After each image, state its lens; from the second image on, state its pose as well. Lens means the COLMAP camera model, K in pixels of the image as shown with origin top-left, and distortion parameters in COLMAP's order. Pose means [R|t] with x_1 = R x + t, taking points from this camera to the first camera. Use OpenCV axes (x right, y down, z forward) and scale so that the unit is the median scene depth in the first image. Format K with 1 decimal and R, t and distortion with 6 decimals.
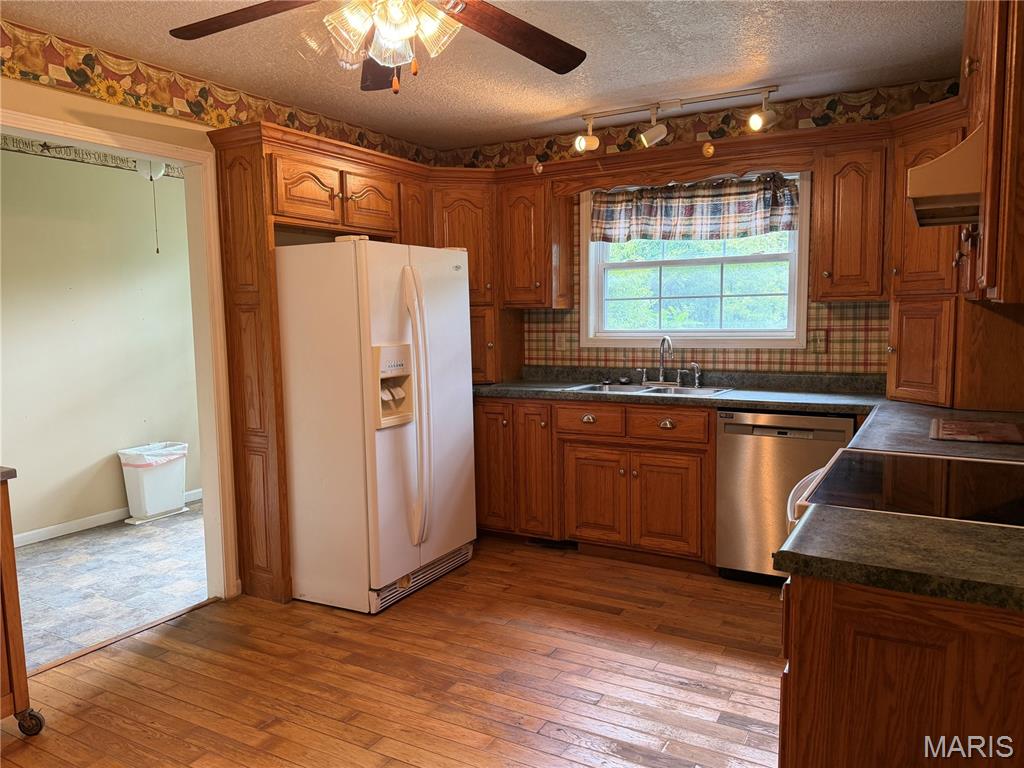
lens RADIAL K [[747.7, 0, 518.7], [0, 747.7, 386.0], [0, 0, 1]] dist [0.079986, -0.126400]
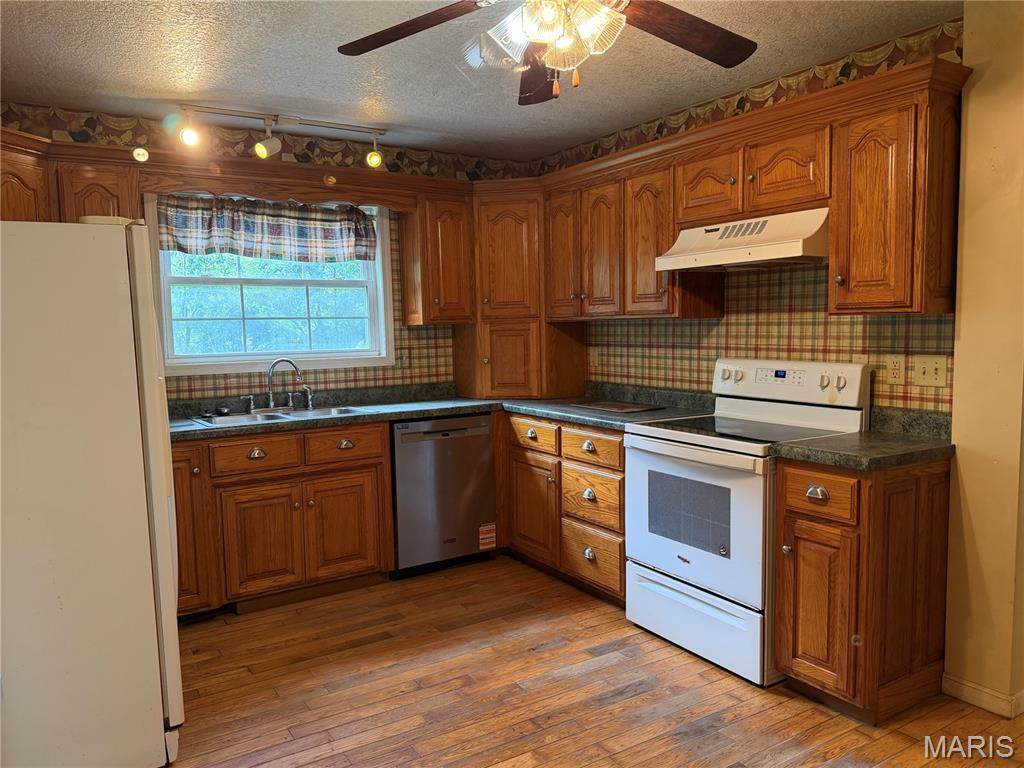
lens RADIAL K [[747.7, 0, 518.7], [0, 747.7, 386.0], [0, 0, 1]] dist [0.079986, -0.126400]
pose [[0.468228, -0.064760, 0.881231, -0.529469], [0.101065, 0.994691, 0.019398, -0.021024], [-0.877809, 0.079979, 0.472287, 0.301254]]
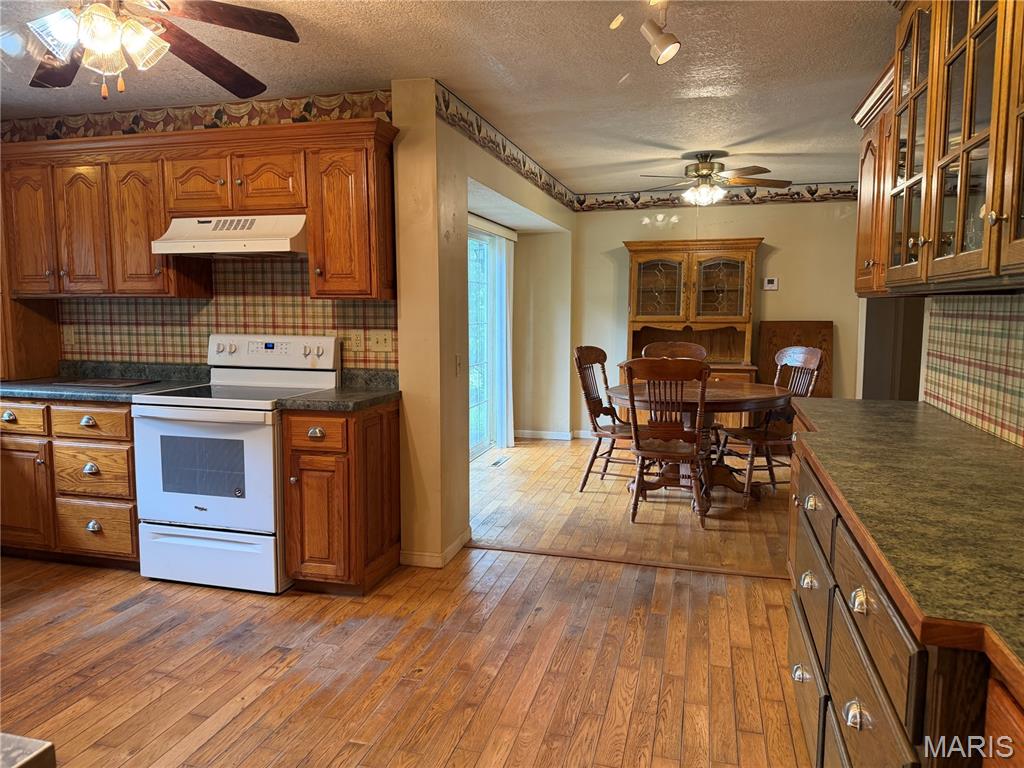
lens RADIAL K [[713.1, 0, 512.4], [0, 713.1, 370.9], [0, 0, 1]] dist [0.003352, -0.023500]
pose [[-0.250764, -0.073969, 0.965218, -0.690600], [0.099865, 0.989780, 0.101797, -0.020898], [-0.962883, 0.121918, -0.240815, 0.368942]]
